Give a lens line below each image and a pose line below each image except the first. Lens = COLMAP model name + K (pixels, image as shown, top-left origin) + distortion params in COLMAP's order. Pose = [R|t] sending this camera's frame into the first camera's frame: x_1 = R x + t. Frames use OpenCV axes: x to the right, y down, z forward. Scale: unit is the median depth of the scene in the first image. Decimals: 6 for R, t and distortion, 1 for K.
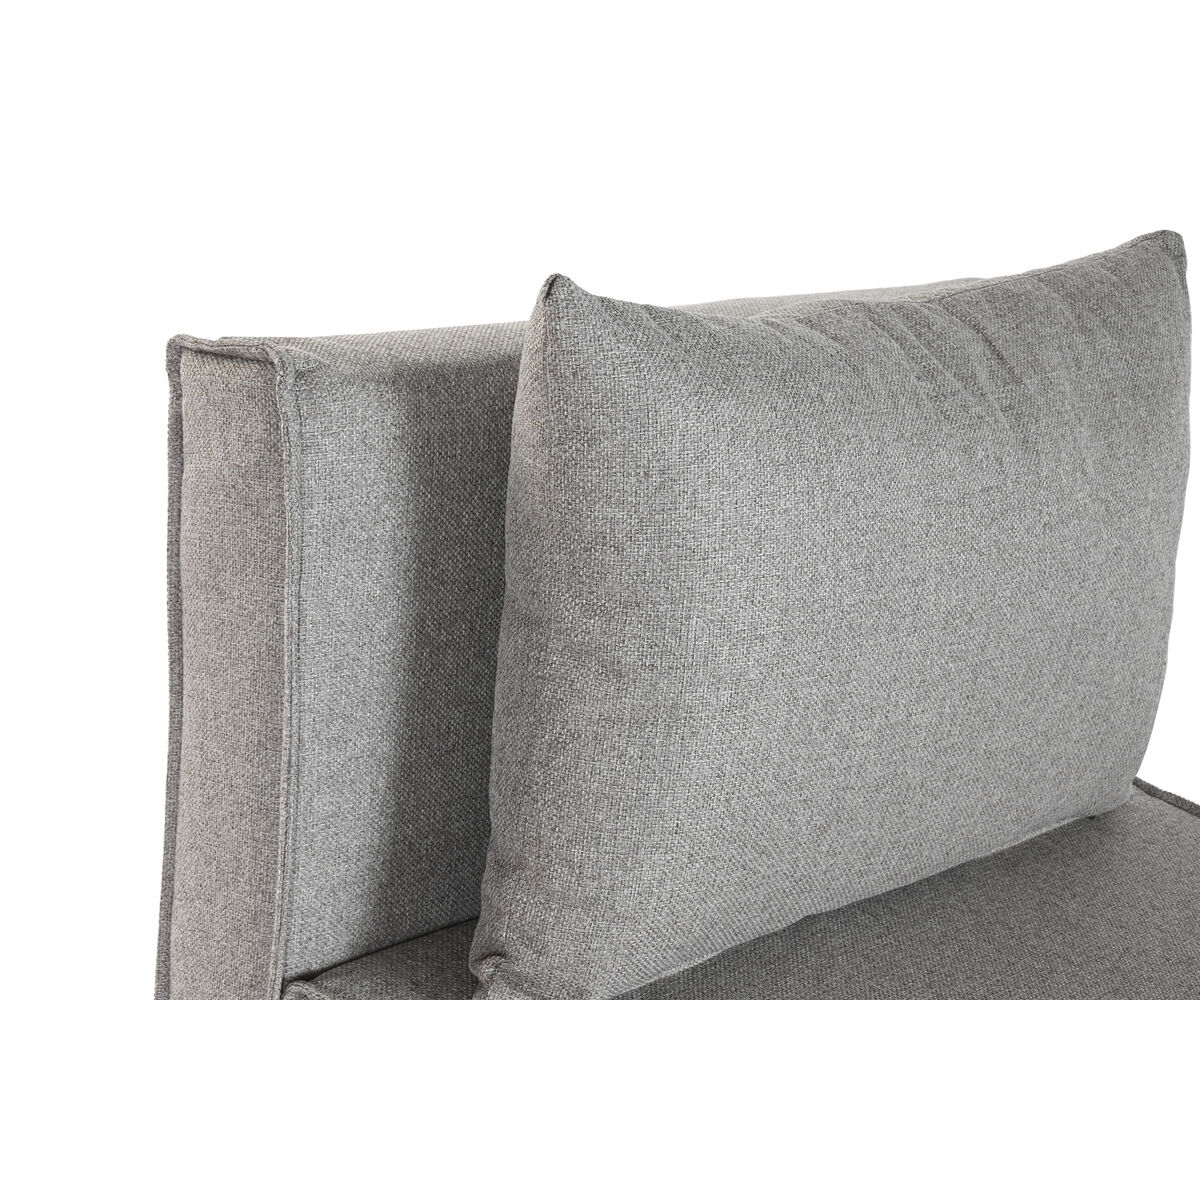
lens RADIAL K [[2321.6, 0, 600.3], [0, 2321.6, 600.9], [0, 0, 1]] dist [0.022990, 0.000000]
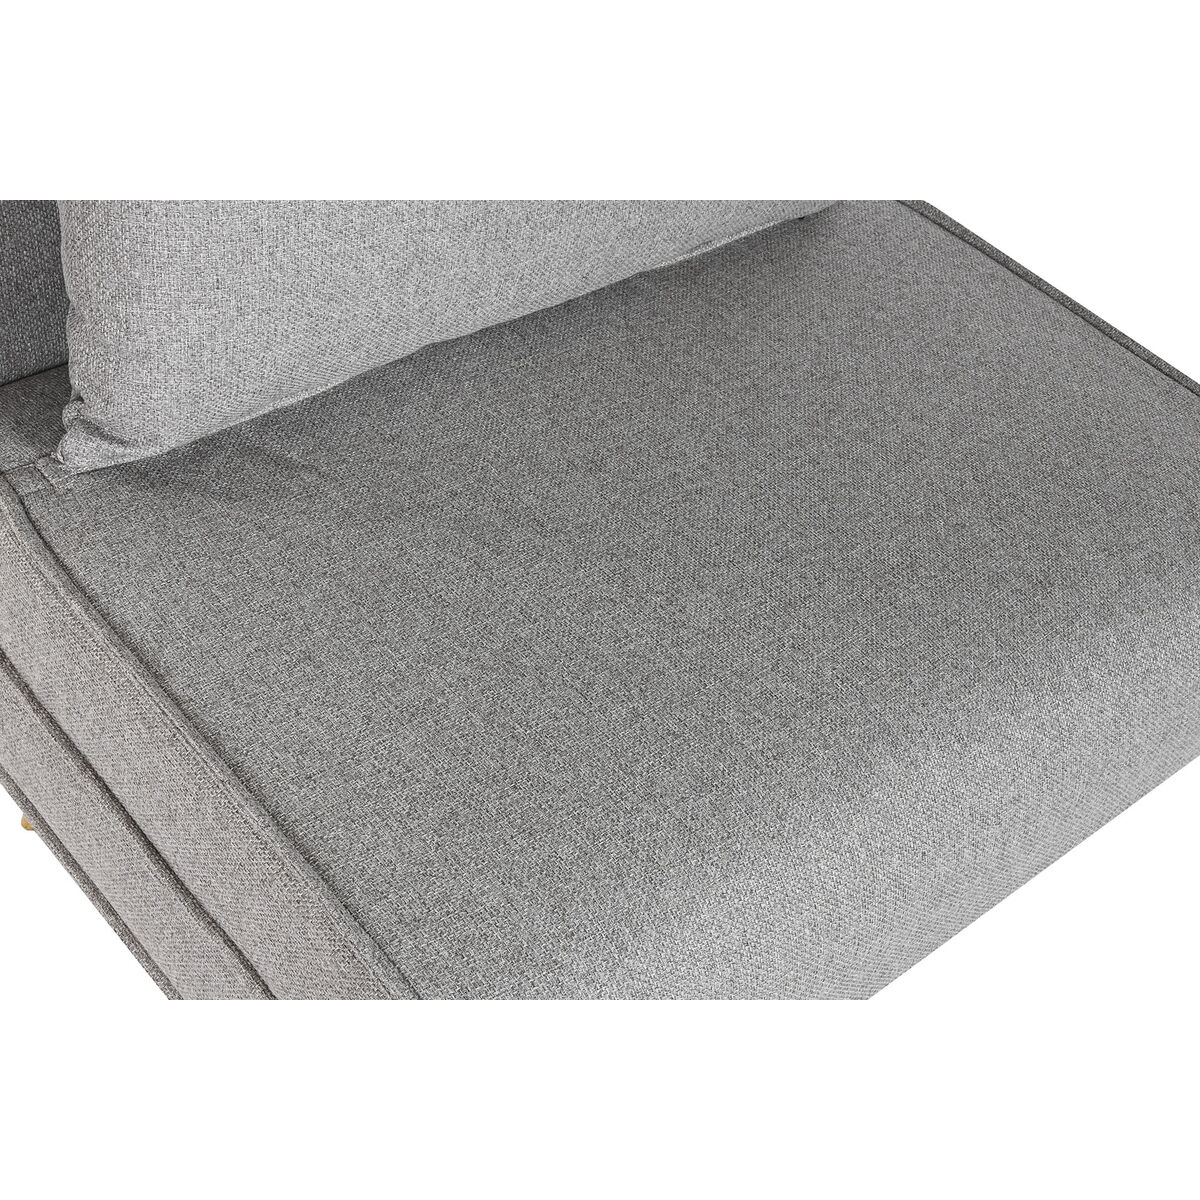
lens RADIAL K [[1870.5, 0, 599.8], [0, 1870.5, 599.8], [0, 0, 1]] dist [-0.031047, 0.000000]
pose [[0.996495, 0.013817, -0.082504, 0.259870], [0.015593, 0.938299, 0.345473, -0.048196], [0.082187, -0.345548, 0.934795, 0.213148]]
